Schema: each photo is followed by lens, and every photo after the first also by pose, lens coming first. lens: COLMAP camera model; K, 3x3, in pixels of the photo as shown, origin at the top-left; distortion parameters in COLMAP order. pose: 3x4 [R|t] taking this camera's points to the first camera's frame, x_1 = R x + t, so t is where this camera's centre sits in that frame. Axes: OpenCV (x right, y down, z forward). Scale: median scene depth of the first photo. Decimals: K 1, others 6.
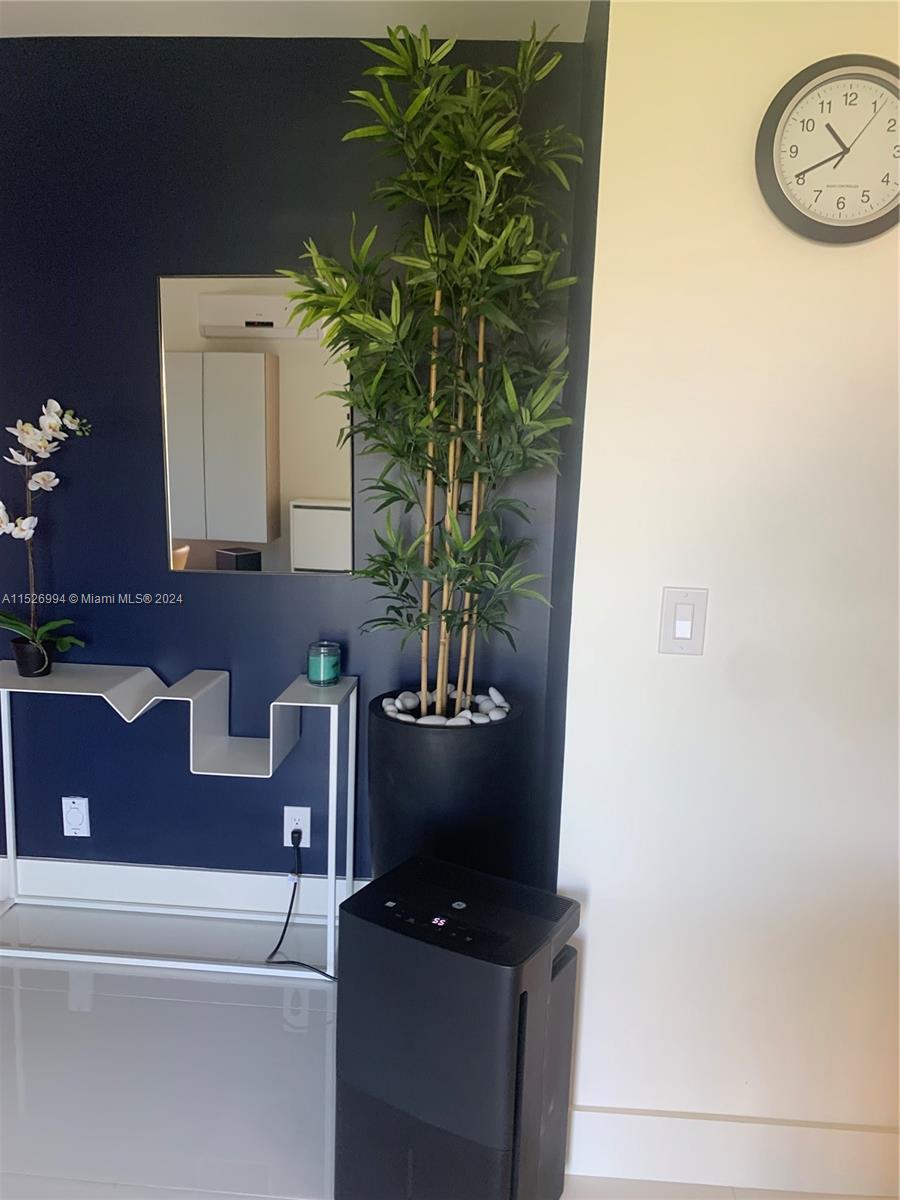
lens RADIAL K [[918.4, 0, 452.0], [0, 918.4, 593.3], [0, 0, 1]] dist [0.027526, -0.044566]
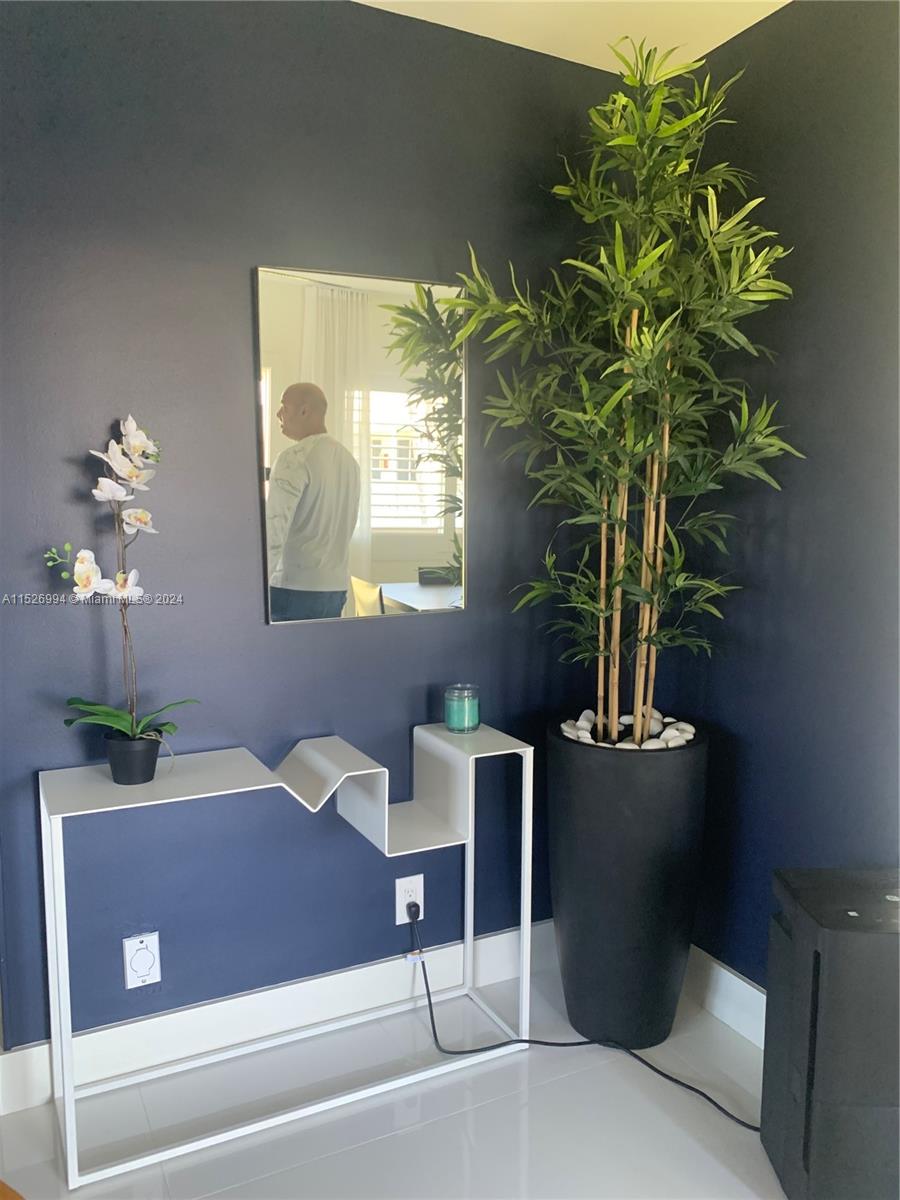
lens RADIAL K [[918.4, 0, 450.6], [0, 918.4, 609.2], [0, 0, 1]] dist [0.027526, -0.044566]
pose [[0.854615, -0.090762, 0.511269, -0.609613], [0.098918, 0.995031, 0.011294, -0.032846], [-0.509753, 0.040922, 0.859347, 0.223816]]
